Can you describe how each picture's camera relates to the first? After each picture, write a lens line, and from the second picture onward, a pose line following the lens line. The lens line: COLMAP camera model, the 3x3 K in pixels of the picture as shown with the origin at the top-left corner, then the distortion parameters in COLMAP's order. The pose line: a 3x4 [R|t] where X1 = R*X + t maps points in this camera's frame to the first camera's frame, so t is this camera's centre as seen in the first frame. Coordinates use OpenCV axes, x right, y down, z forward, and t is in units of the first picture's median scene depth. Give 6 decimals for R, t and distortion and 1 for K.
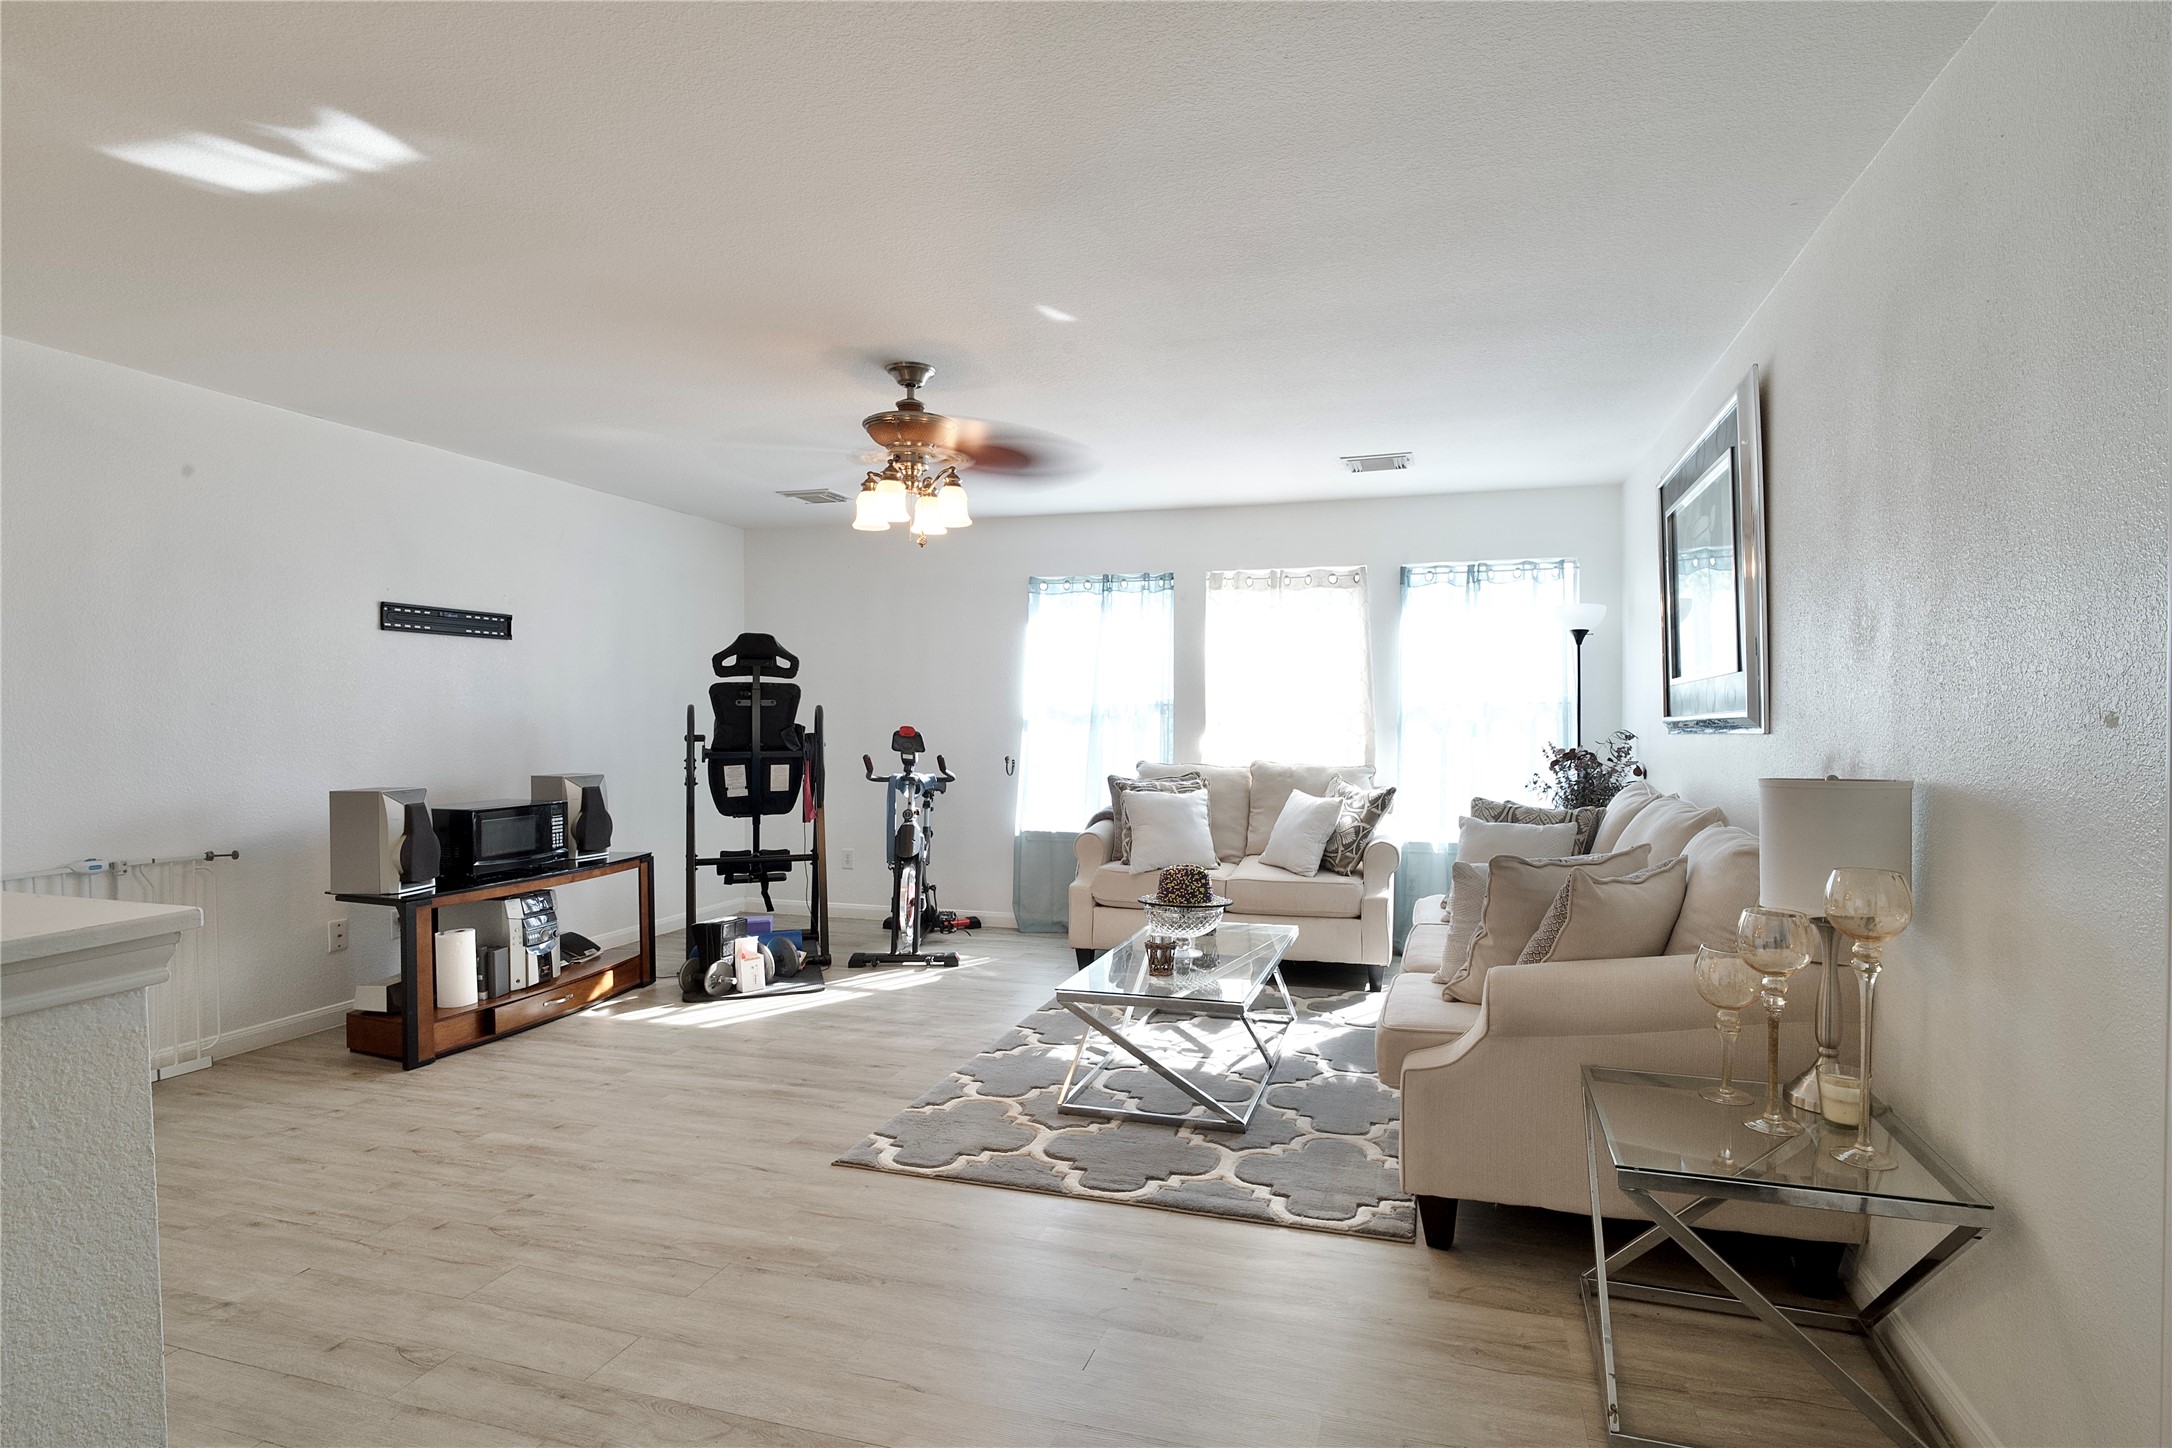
lens RADIAL K [[1034.9, 0, 1073.4], [0, 1034.9, 724.4], [0, 0, 1]] dist [-0.001193, -0.000941]
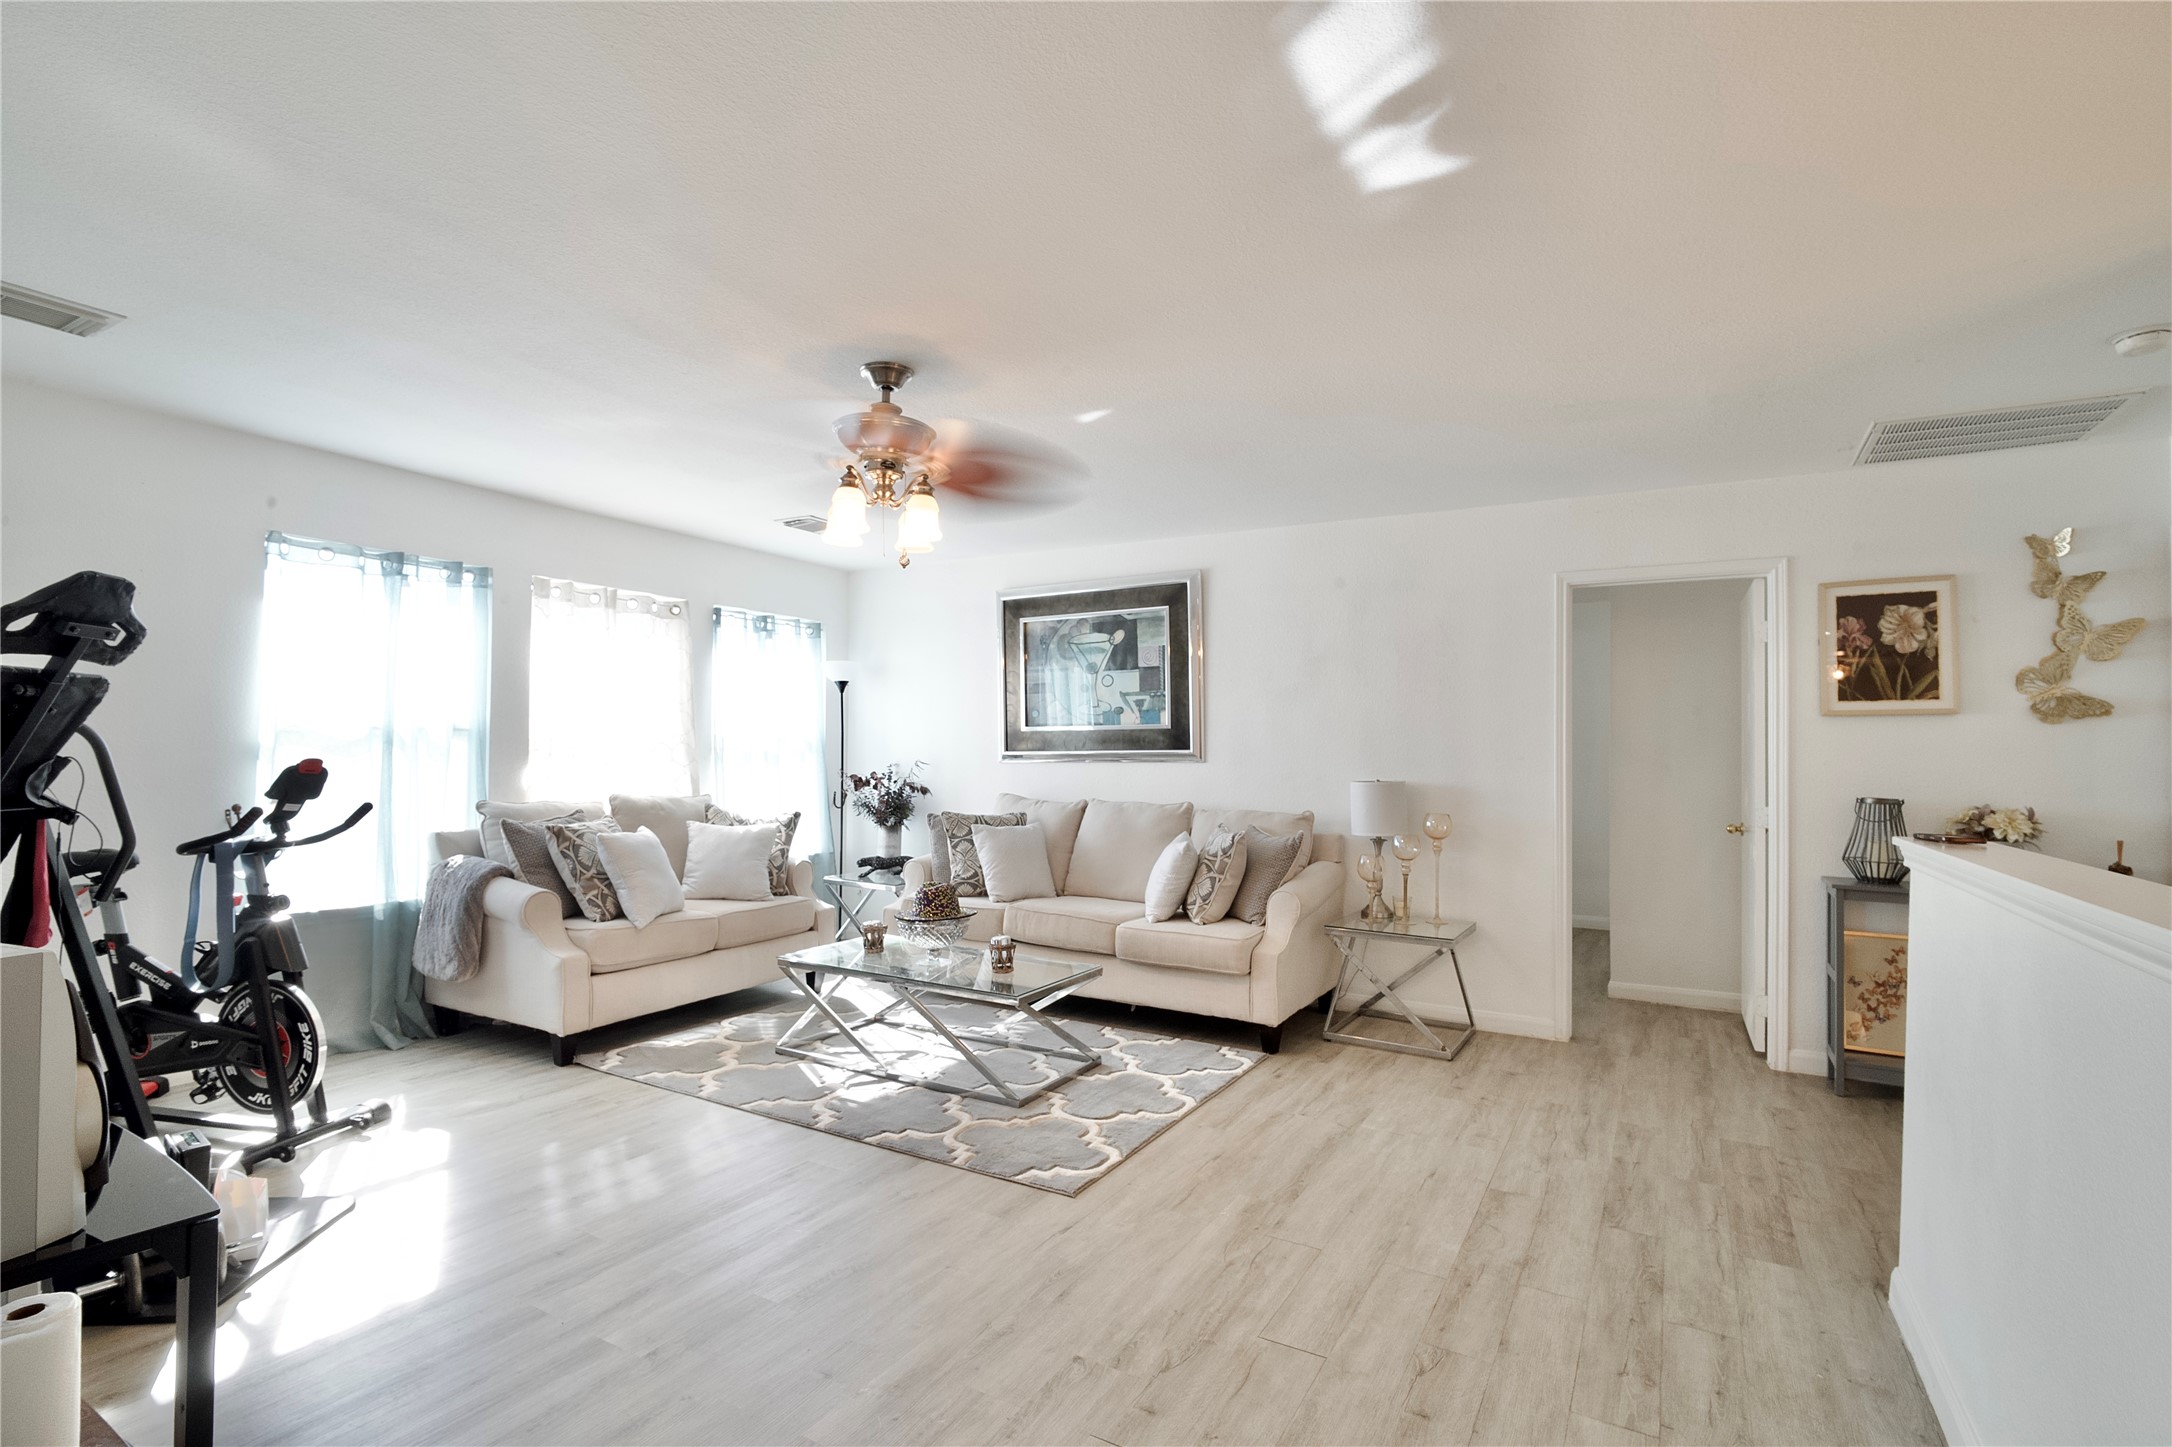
lens RADIAL K [[1034.9, 0, 1070.3], [0, 1034.9, 734.5], [0, 0, 1]] dist [-0.001193, -0.000941]
pose [[0.233001, 0.020038, 0.972270, -1.153229], [-0.003050, 0.999798, -0.019875, -0.002365], [-0.972472, 0.001666, 0.233015, 0.728934]]
